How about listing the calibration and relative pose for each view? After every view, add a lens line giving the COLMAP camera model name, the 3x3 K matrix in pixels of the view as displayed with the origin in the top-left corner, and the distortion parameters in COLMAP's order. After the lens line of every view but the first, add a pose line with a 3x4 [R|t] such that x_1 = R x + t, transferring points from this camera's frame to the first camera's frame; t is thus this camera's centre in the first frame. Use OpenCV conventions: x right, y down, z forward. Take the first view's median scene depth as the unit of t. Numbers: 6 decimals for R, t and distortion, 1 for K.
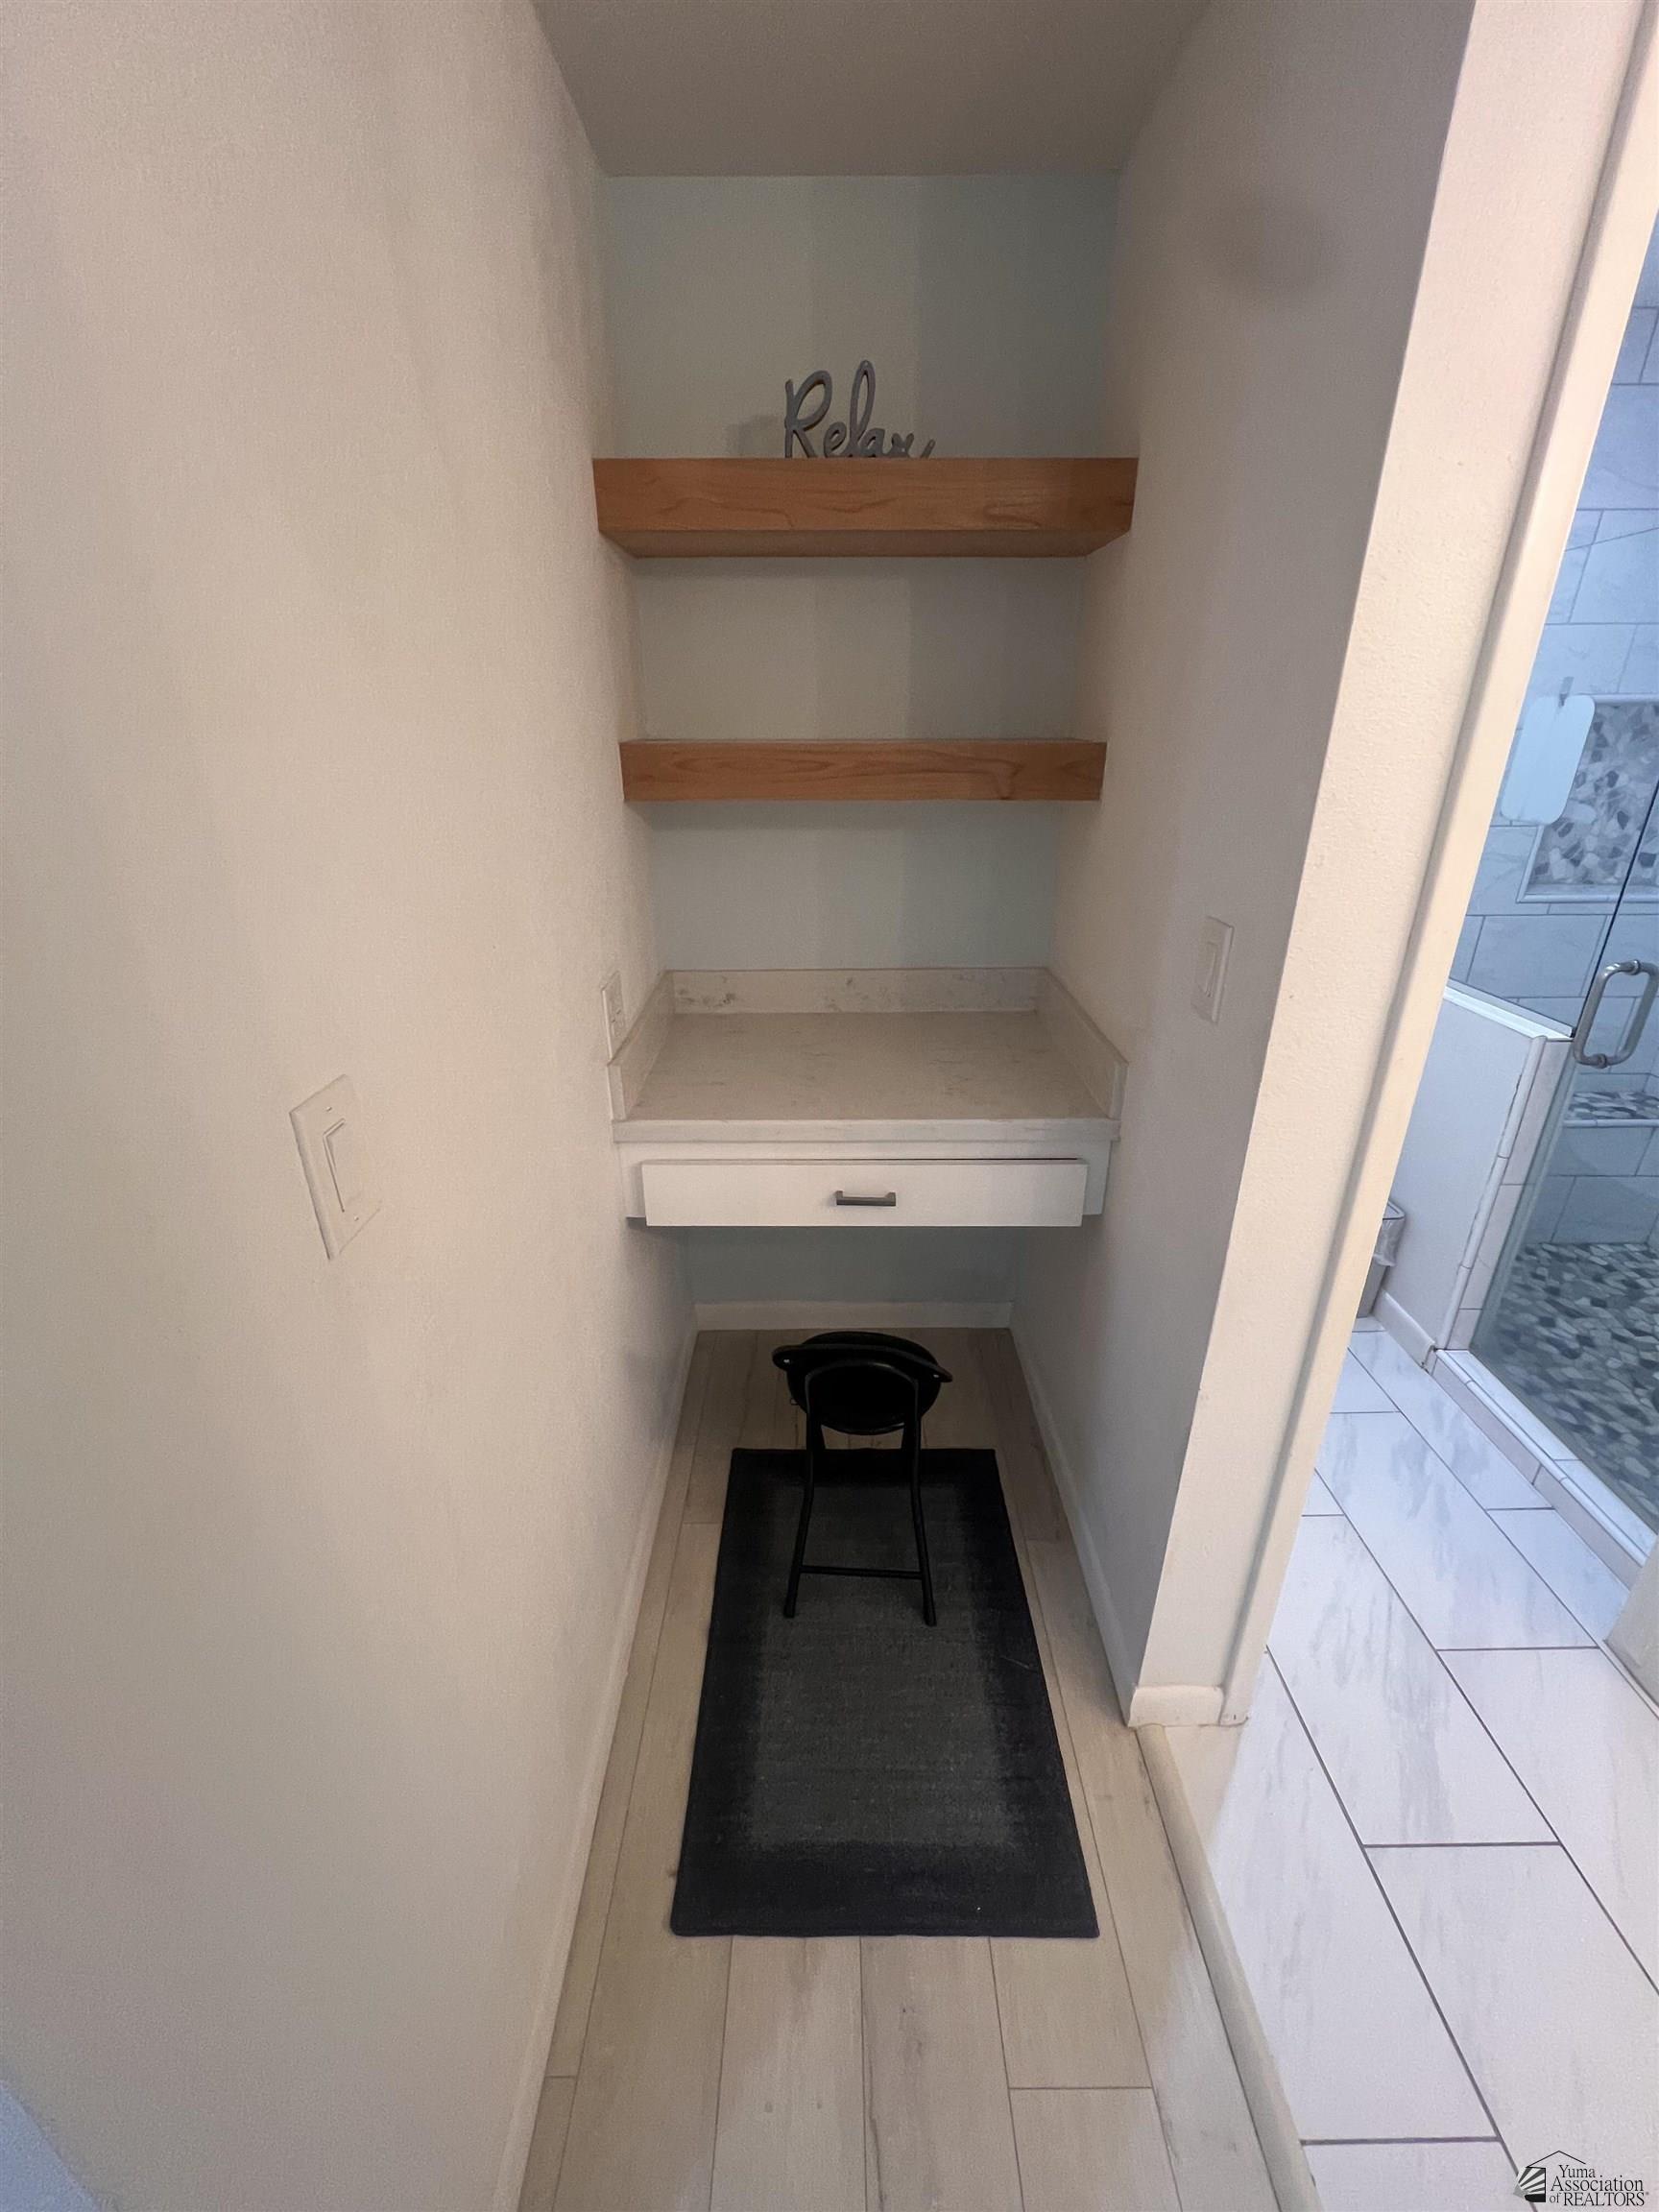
lens RADIAL K [[885.7, 0, 829.5], [0, 885.7, 1106.0], [0, 0, 1]] dist [-0.002276, 0.000277]
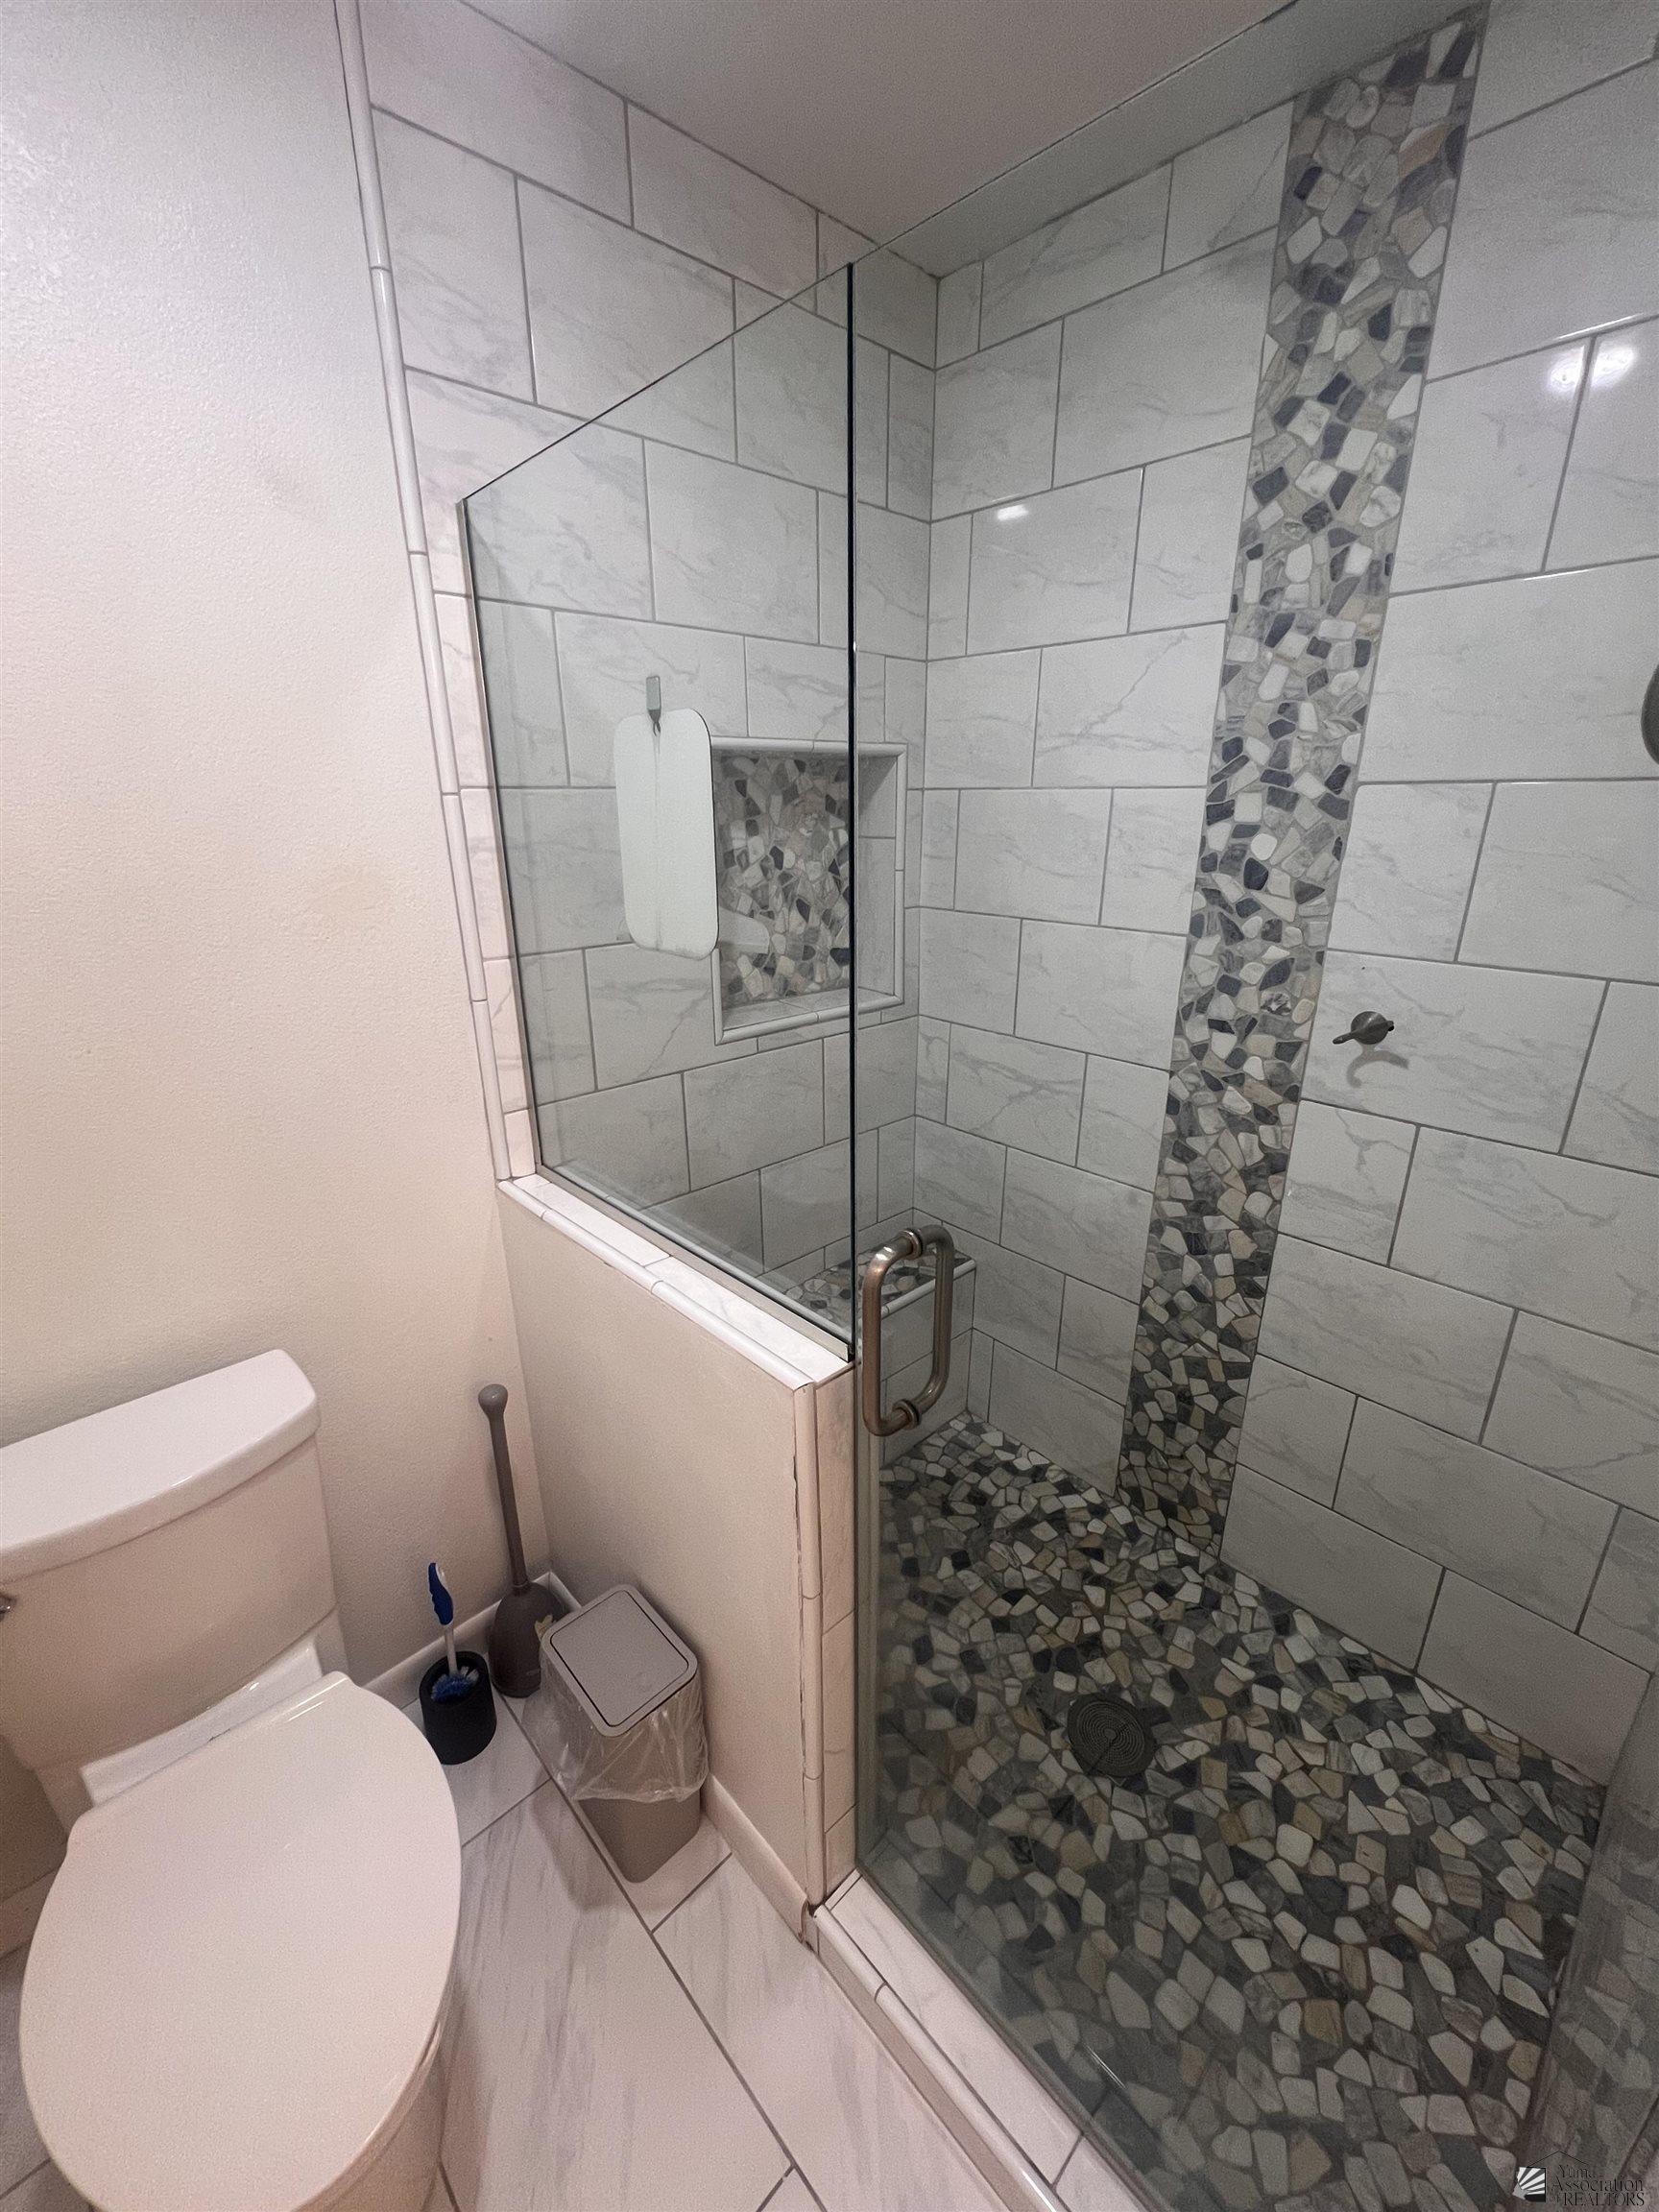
lens RADIAL K [[885.7, 0, 829.5], [0, 885.7, 1106.0], [0, 0, 1]] dist [-0.002276, 0.000277]
pose [[0.734835, -0.220044, 0.641559, 0.421314], [0.271031, 0.962370, 0.019641, -0.183069], [-0.621739, 0.159449, 0.766822, 0.466208]]
